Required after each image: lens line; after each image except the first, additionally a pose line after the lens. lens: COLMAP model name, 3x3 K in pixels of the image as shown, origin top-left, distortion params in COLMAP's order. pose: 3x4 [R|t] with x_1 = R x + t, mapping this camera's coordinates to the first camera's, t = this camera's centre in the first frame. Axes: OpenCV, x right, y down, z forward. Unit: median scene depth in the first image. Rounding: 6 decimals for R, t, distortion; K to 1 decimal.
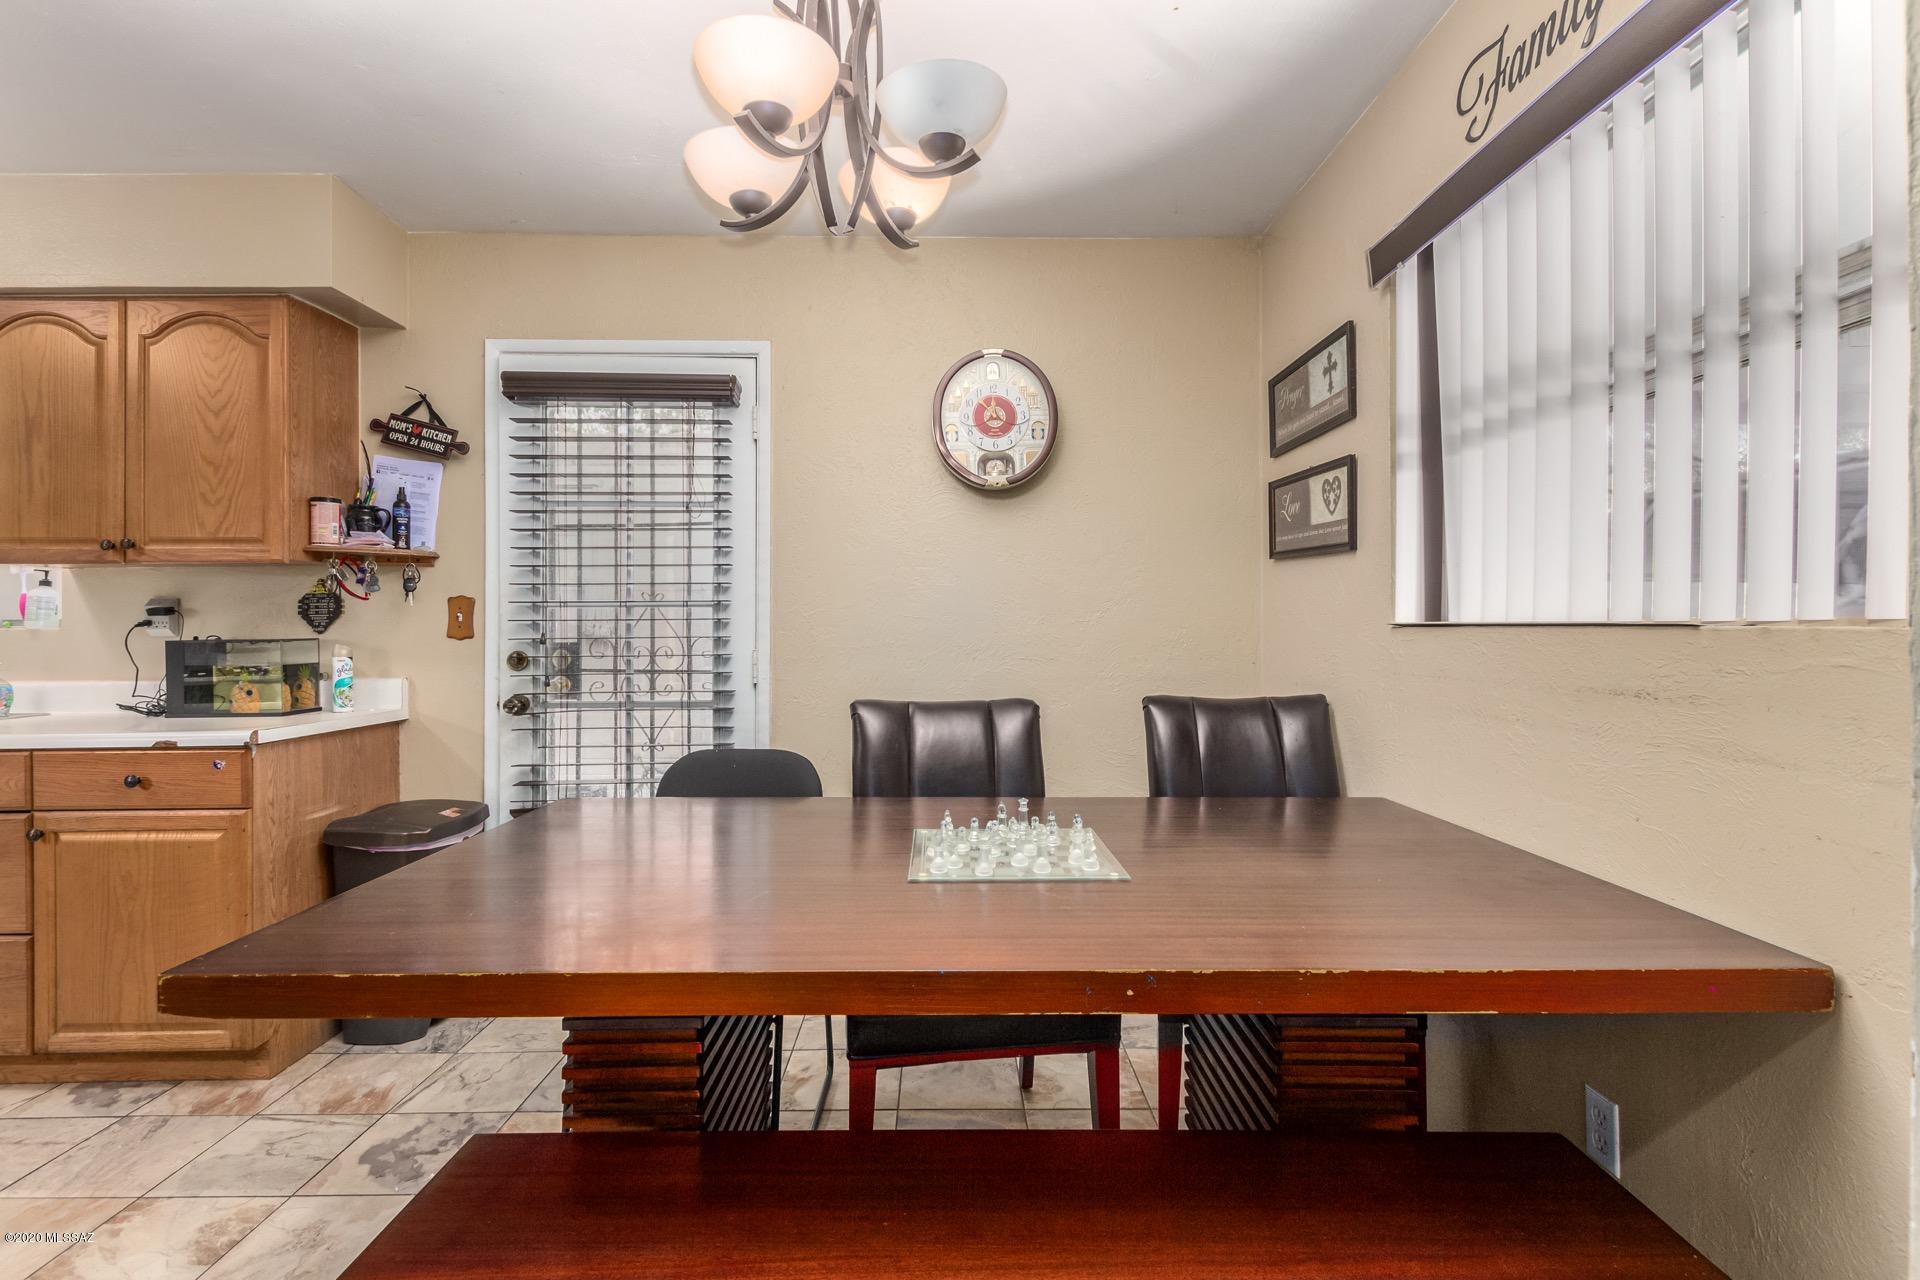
lens RADIAL K [[880.1, 0, 960.1], [0, 880.1, 627.7], [0, 0, 1]] dist [0.008349, -0.004347]
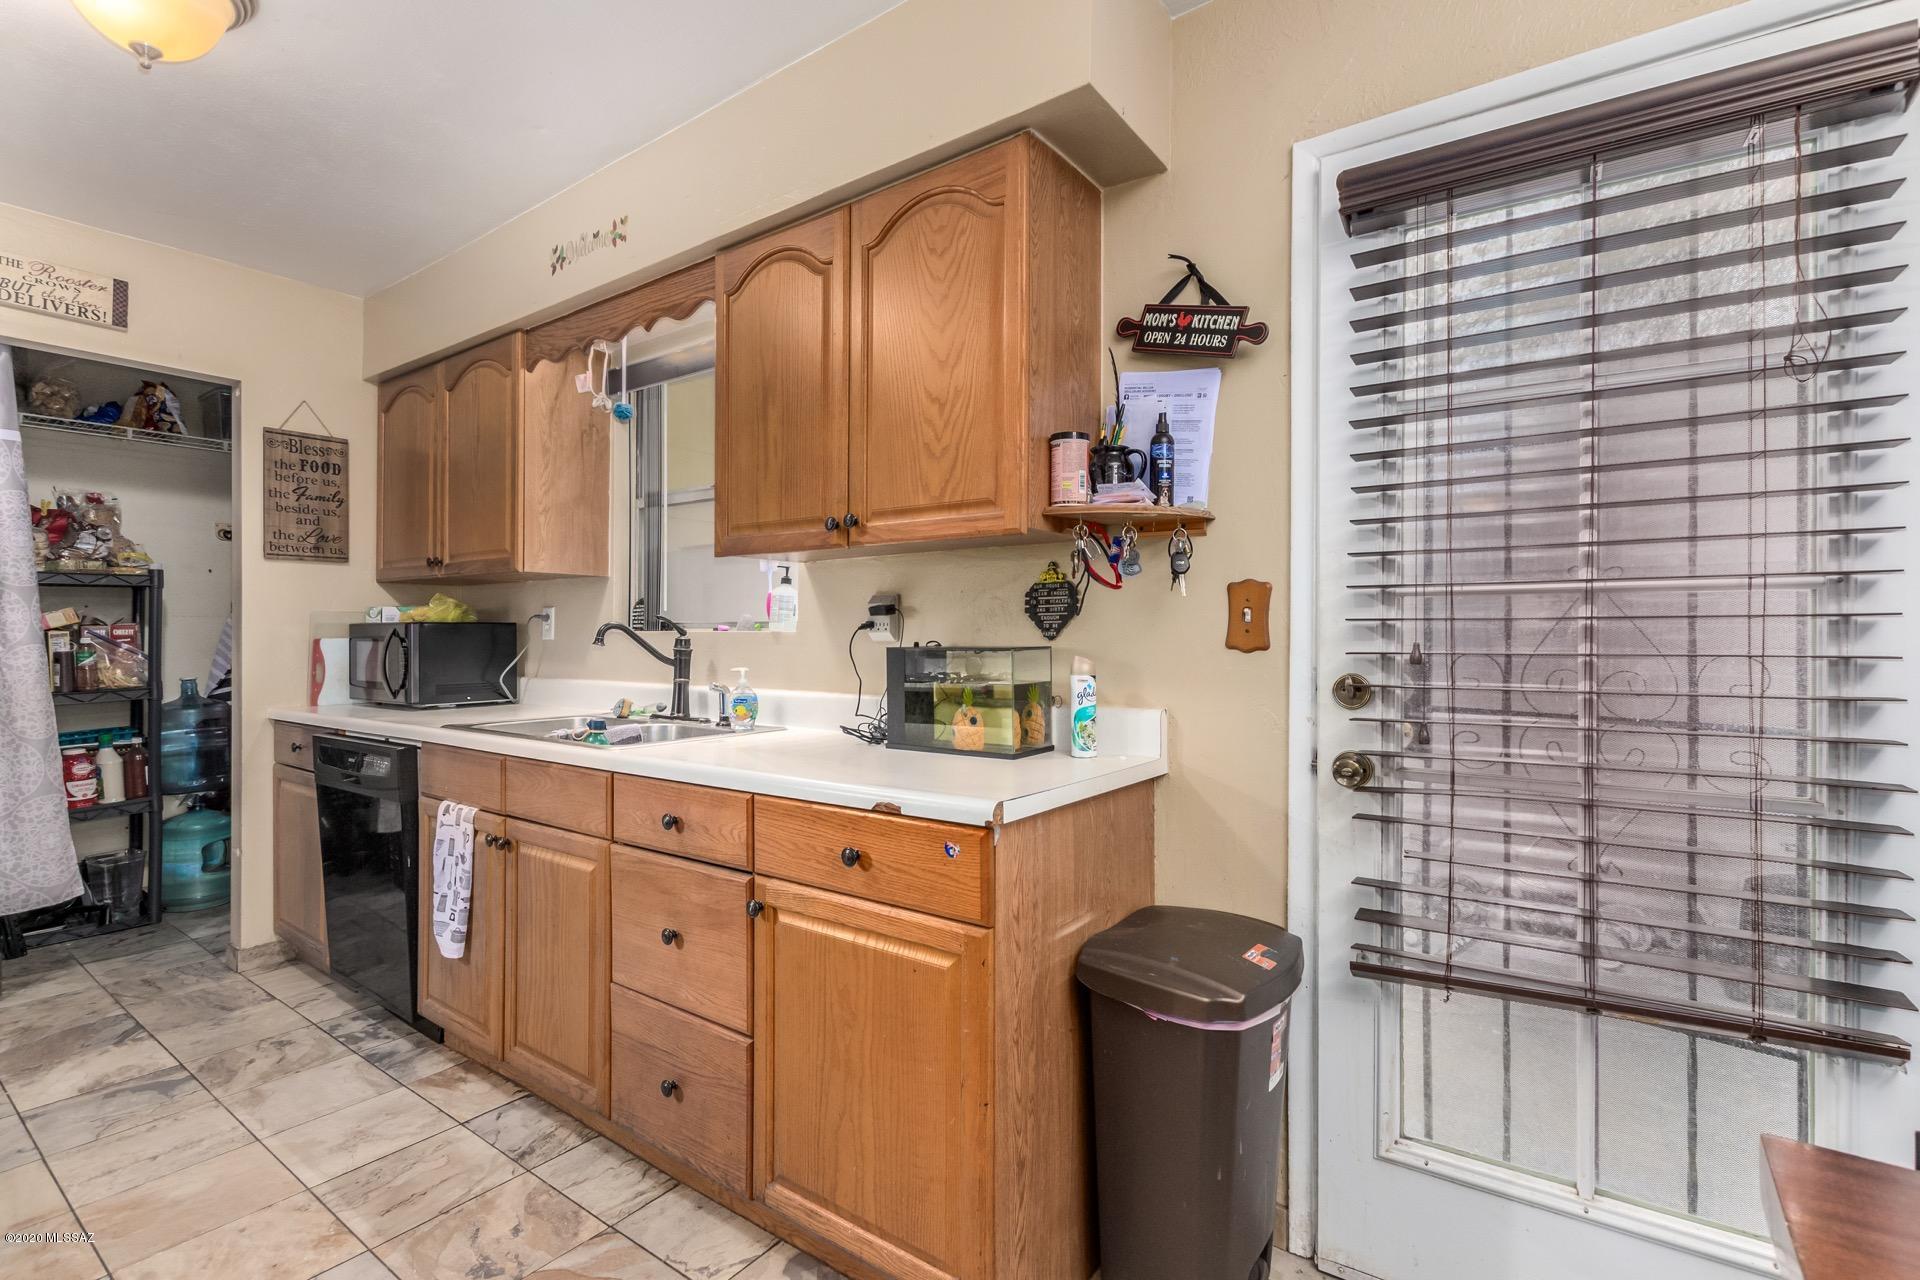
lens RADIAL K [[880.1, 0, 980.8], [0, 880.1, 634.8], [0, 0, 1]] dist [0.008349, -0.004347]
pose [[0.813204, 0.006633, -0.581941, -0.376324], [-0.005505, 0.999978, 0.003705, 0.000725], [0.581953, 0.000190, 0.813222, 0.412966]]
